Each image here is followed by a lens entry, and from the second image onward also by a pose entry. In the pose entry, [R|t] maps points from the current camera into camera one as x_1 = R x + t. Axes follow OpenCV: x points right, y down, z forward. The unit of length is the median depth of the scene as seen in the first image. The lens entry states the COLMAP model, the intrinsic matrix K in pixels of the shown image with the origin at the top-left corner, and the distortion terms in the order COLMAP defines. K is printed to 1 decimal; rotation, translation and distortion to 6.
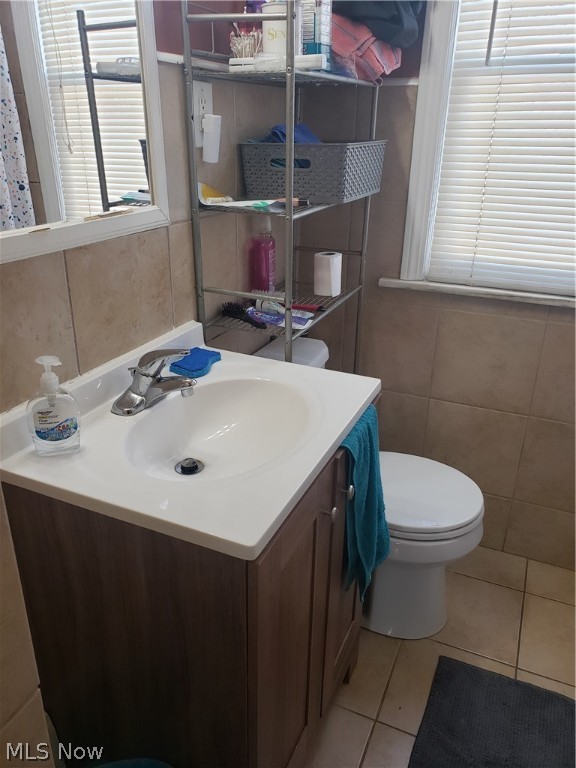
lens RADIAL K [[590.8, 0, 290.0], [0, 590.8, 390.5], [0, 0, 1]] dist [0.016496, -0.000005]
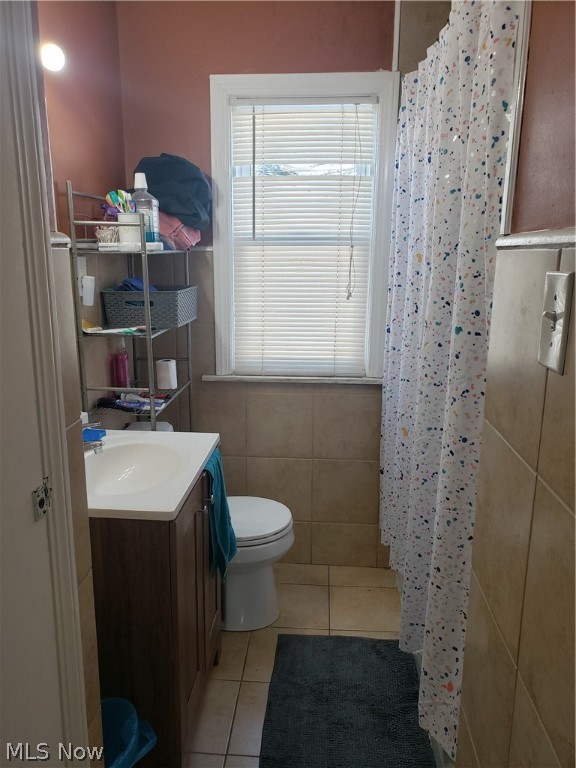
lens RADIAL K [[590.8, 0, 287.3], [0, 590.8, 382.6], [0, 0, 1]] dist [0.016496, -0.000005]
pose [[0.938672, -0.077311, 0.336031, -0.158543], [0.142886, 0.974142, -0.175017, 0.123813], [-0.313811, 0.212298, 0.925447, -0.445510]]
